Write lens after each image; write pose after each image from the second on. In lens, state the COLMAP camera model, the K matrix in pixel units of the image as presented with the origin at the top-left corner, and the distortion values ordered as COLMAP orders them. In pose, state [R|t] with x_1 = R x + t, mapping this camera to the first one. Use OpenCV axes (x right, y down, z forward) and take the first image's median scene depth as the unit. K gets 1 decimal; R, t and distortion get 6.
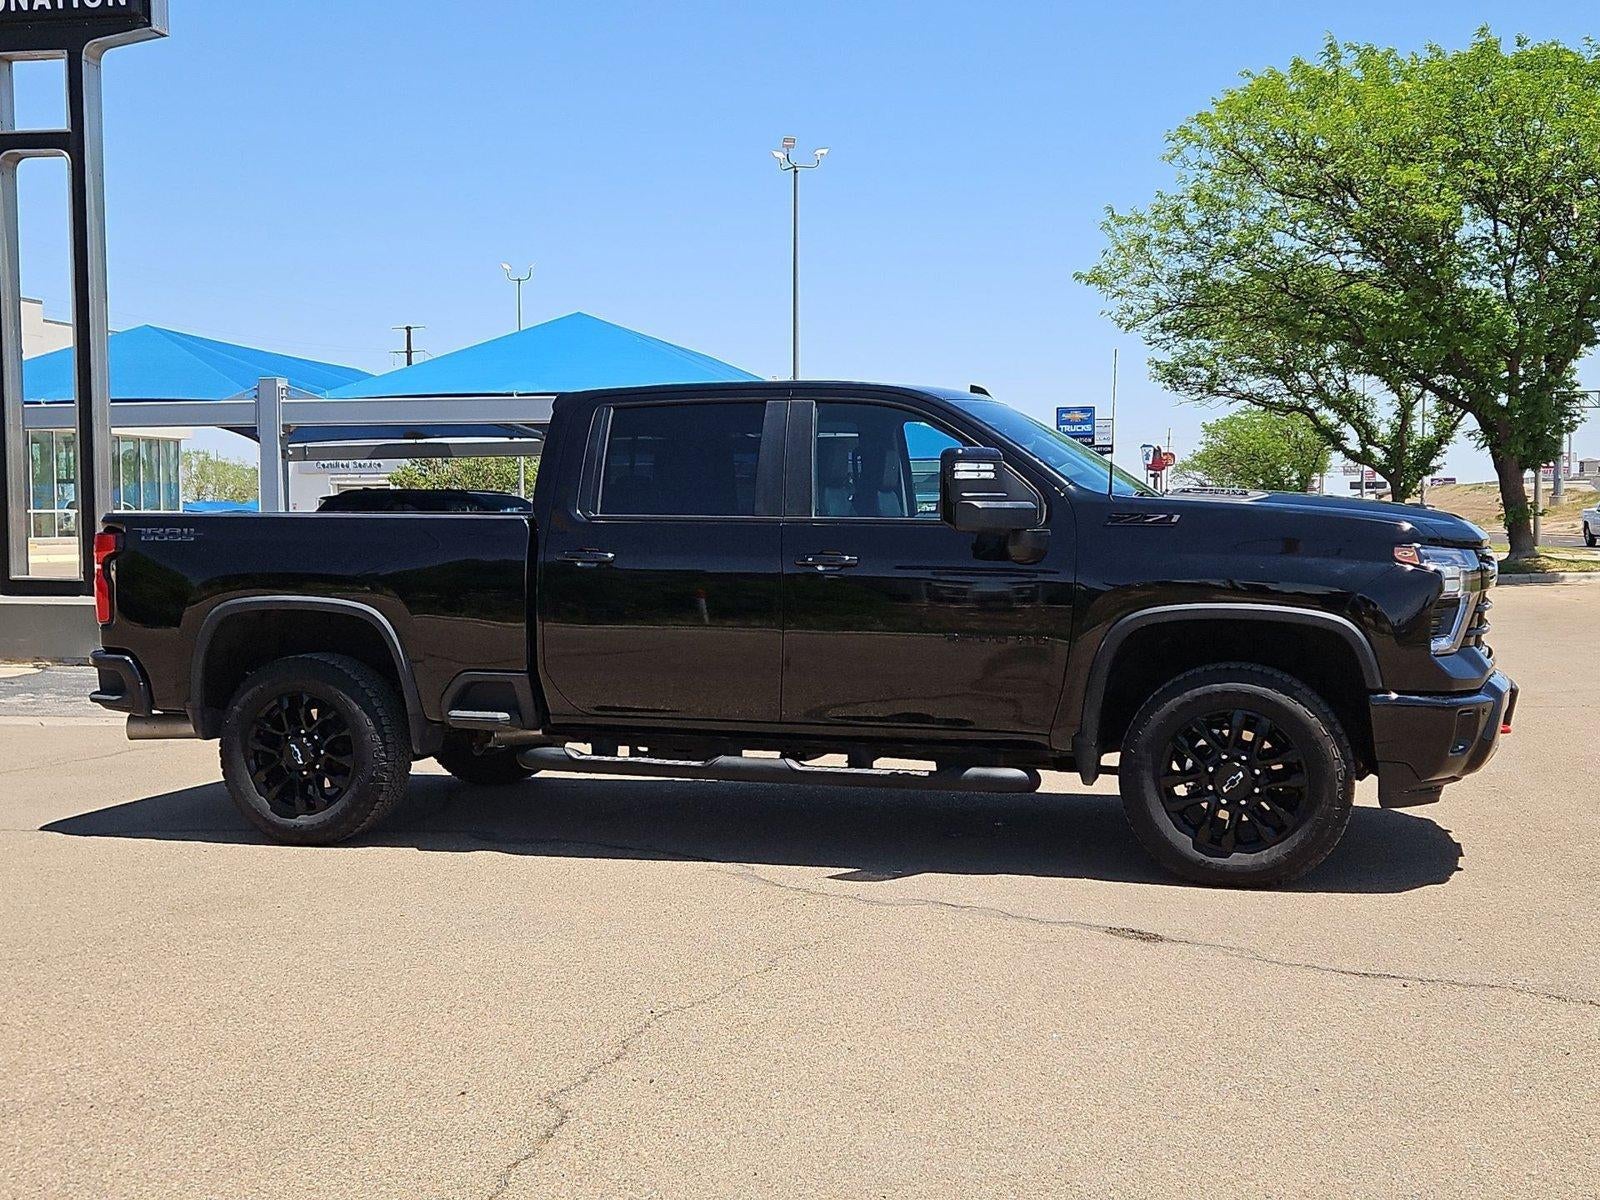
lens RADIAL K [[1724.4, 0, 670.3], [0, 1724.4, 622.4], [0, 0, 1]] dist [0.056383, -0.000069]
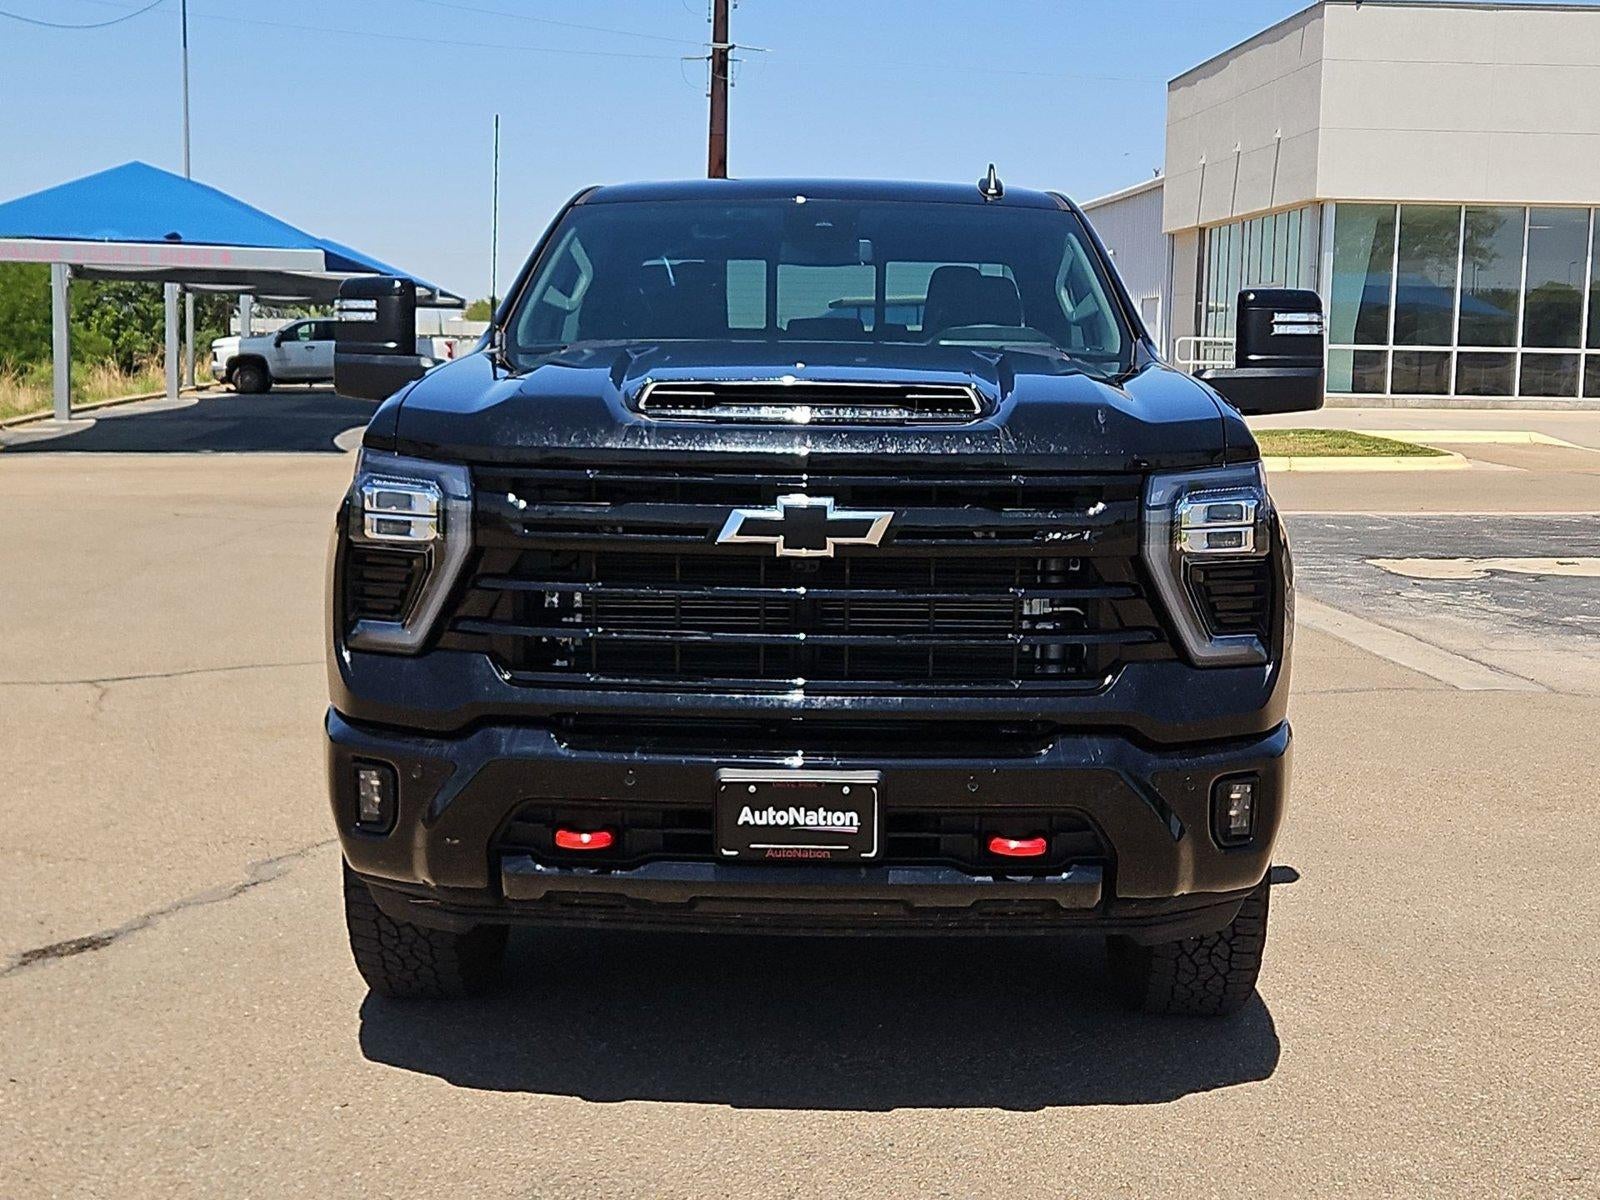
lens RADIAL K [[2128.7, 0, 758.7], [0, 2128.7, 598.3], [0, 0, 1]] dist [0.075233, 0.034659]
pose [[0.329339, 0.119761, -0.936586, 0.882031], [-0.080124, 0.991891, 0.098658, -0.057850], [0.940806, 0.042551, 0.336264, 0.711239]]
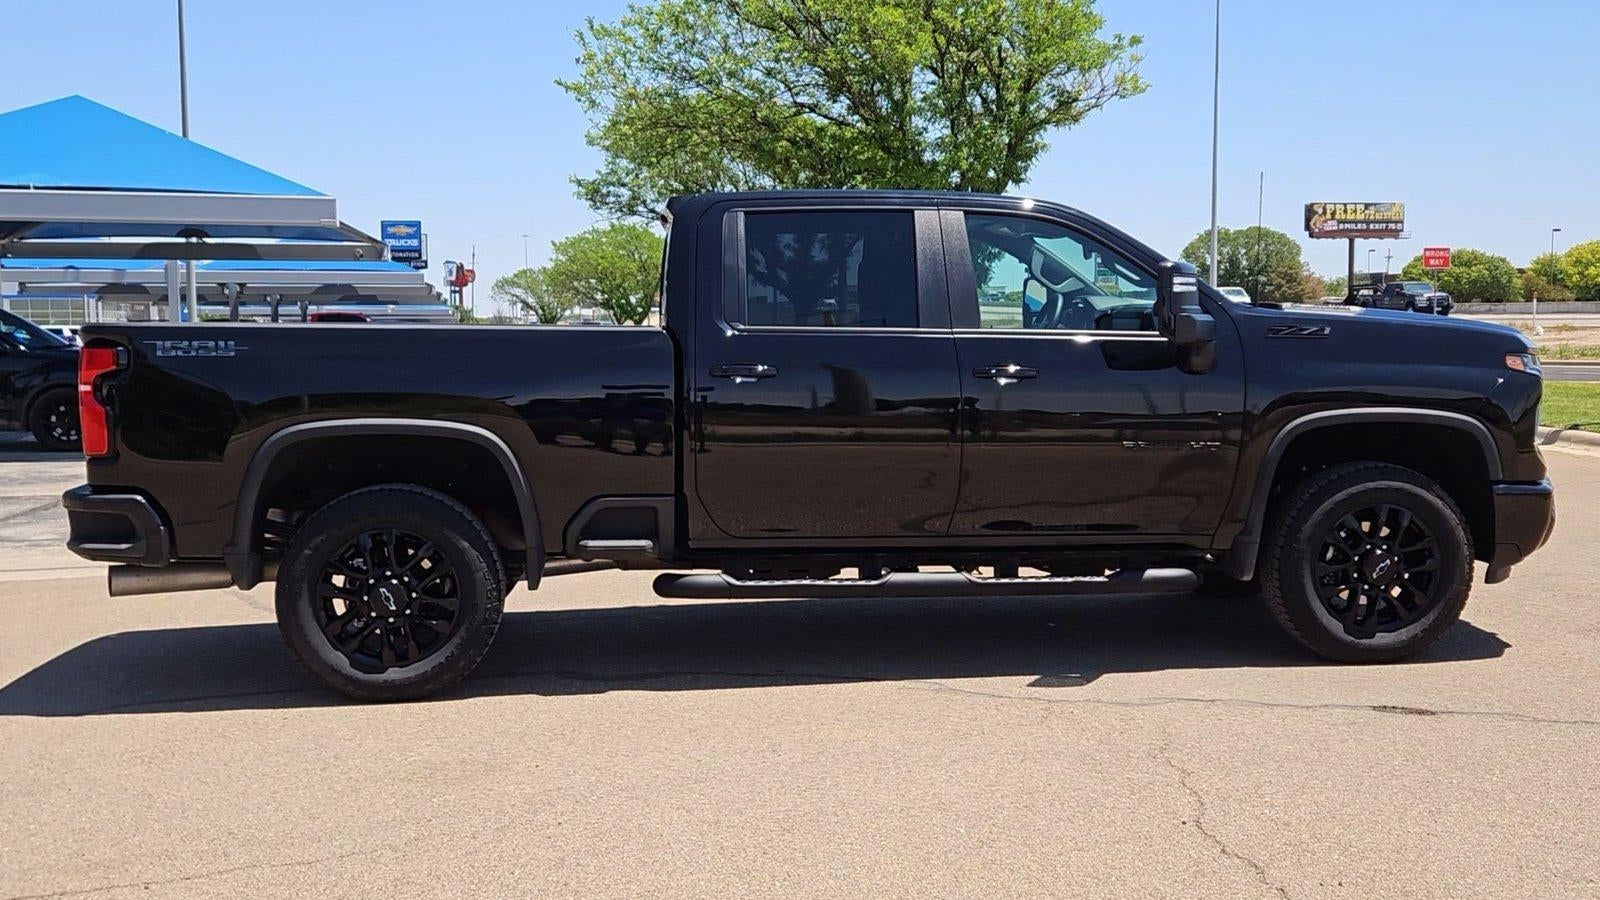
lens RADIAL K [[1745.2, 0, 714.3], [0, 1745.2, 501.4], [0, 0, 1]] dist [0.066367, -0.041419]
pose [[0.910024, -0.038040, 0.412807, -0.430931], [0.023363, 0.998905, 0.040545, -0.005607], [-0.413897, -0.027252, 0.909916, 0.124863]]
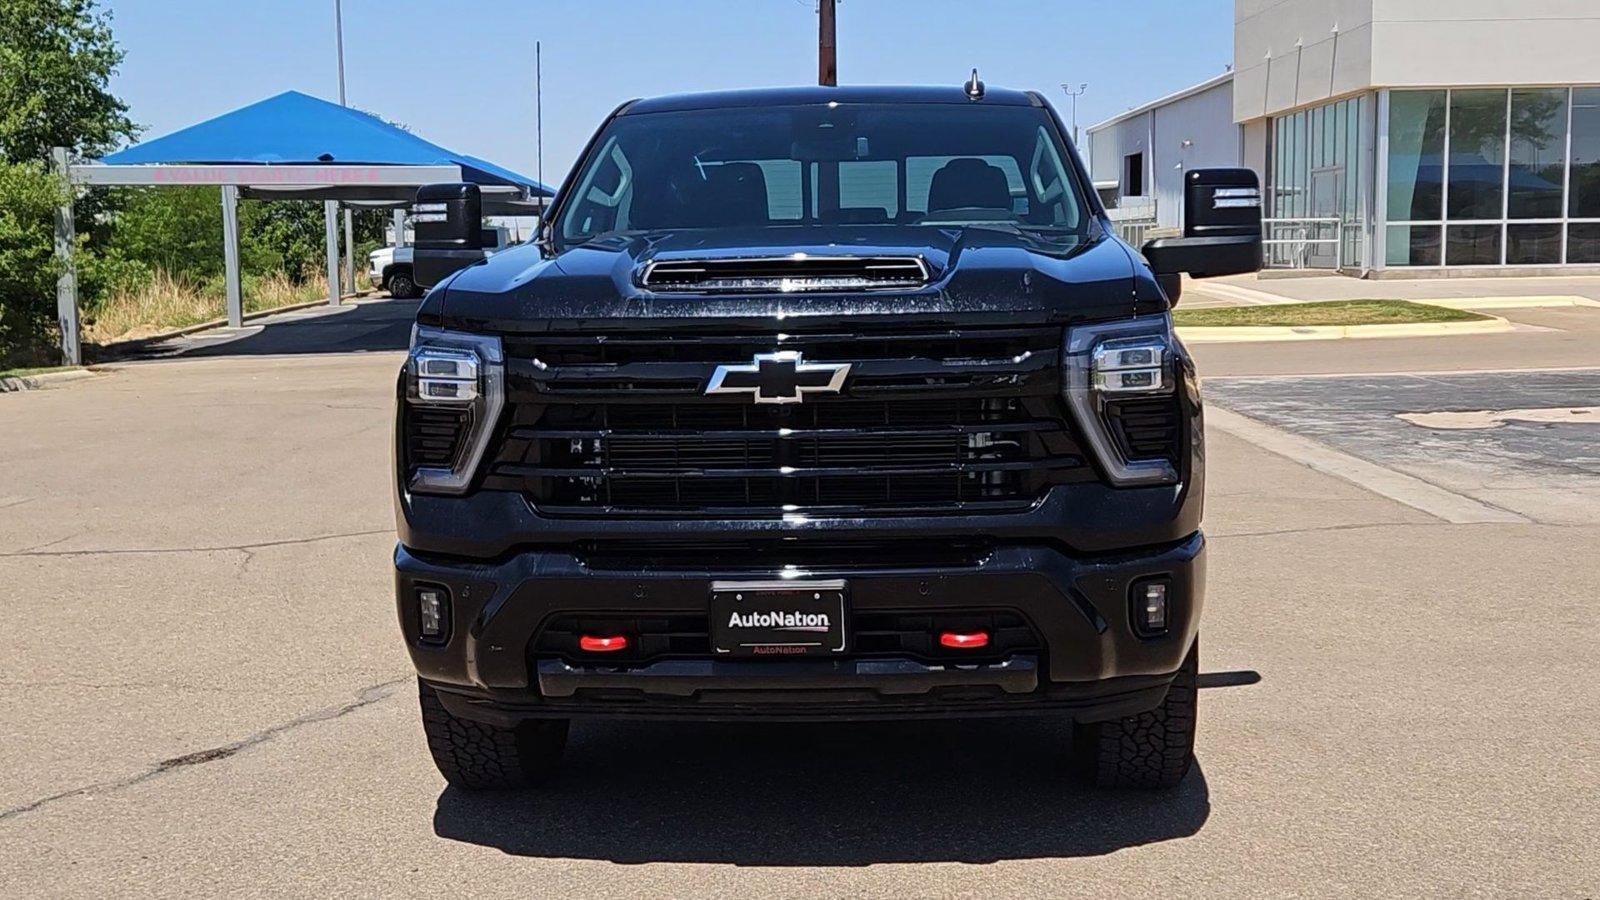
lens RADIAL K [[1951.3, 0, 801.6], [0, 1951.3, 479.6], [0, 0, 1]] dist [0.100564, -0.039555]
pose [[0.297376, 0.114191, -0.947907, 0.941922], [-0.049327, 0.993334, 0.104189, -0.055305], [0.953485, 0.015774, 0.301027, 0.729936]]
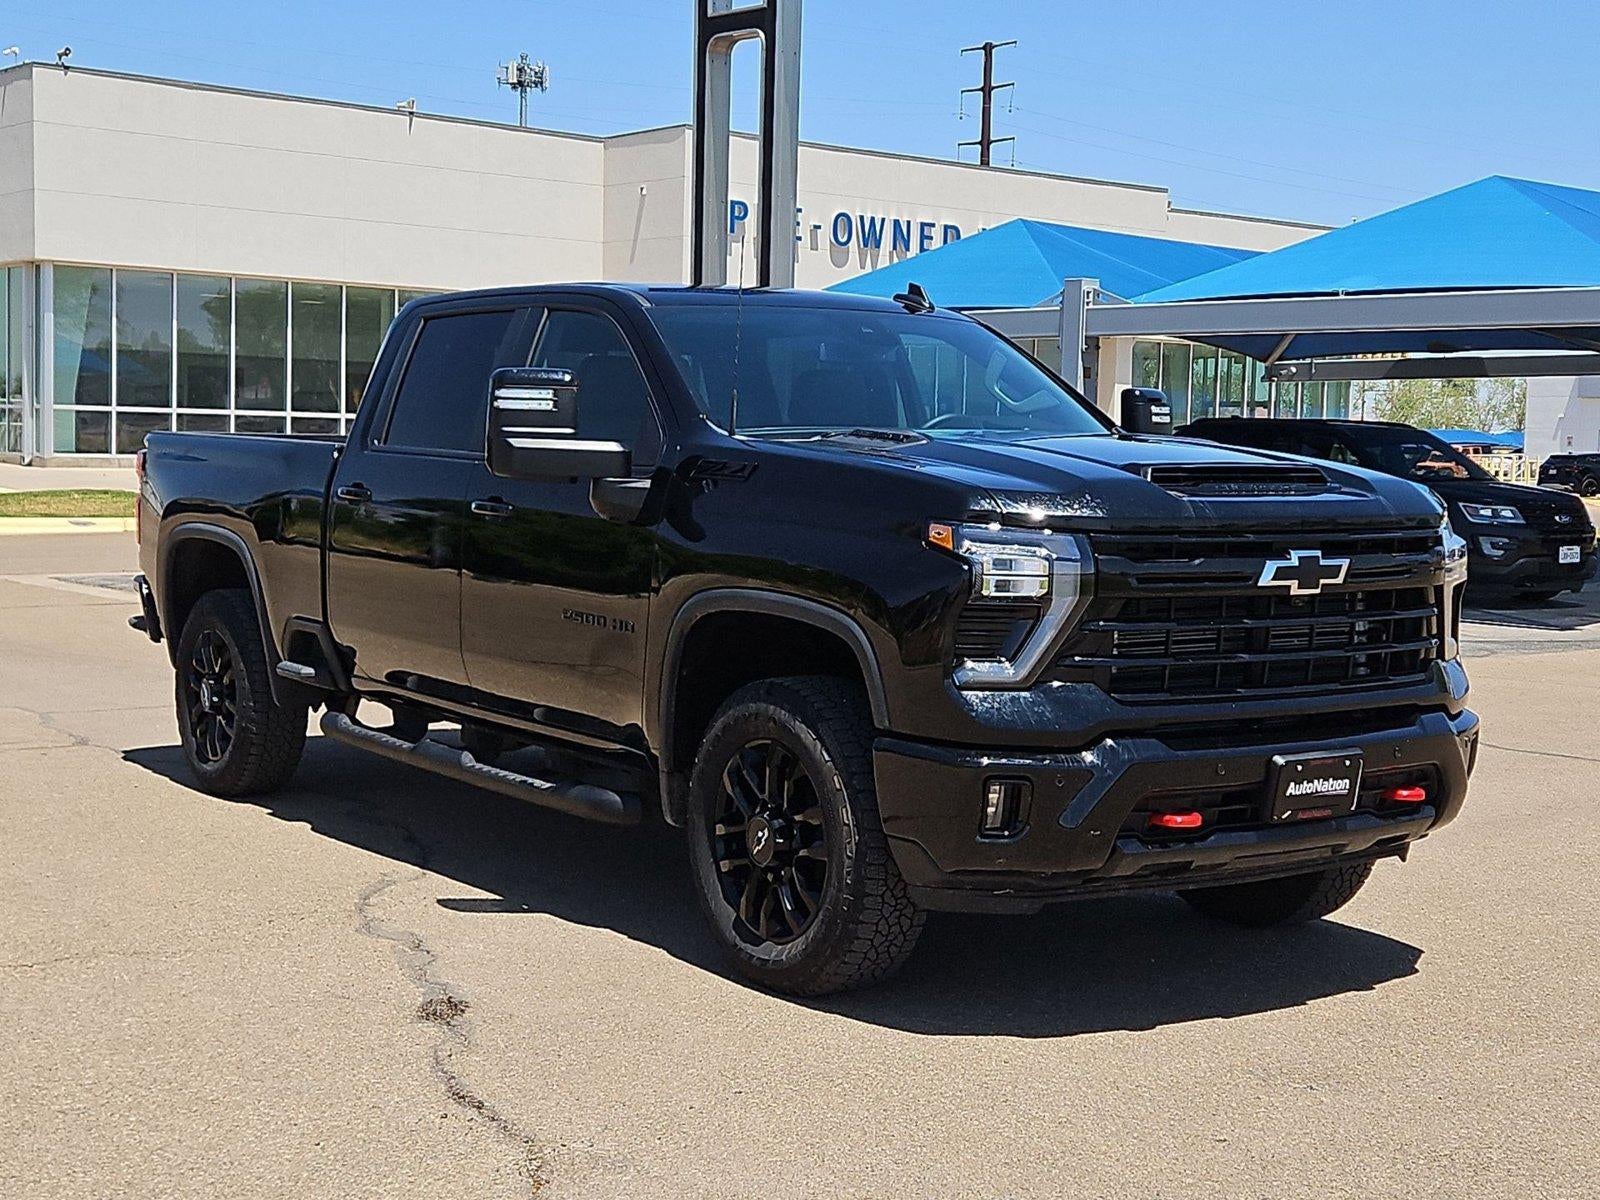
lens RADIAL K [[2160.7, 0, 658.0], [0, 2160.7, 599.8], [0, 0, 1]] dist [0.072480, 0.005953]
pose [[0.799734, 0.067563, -0.596540, 0.665334], [-0.063233, 0.997600, 0.028215, -0.023984], [0.597015, 0.015157, 0.802087, 0.213107]]
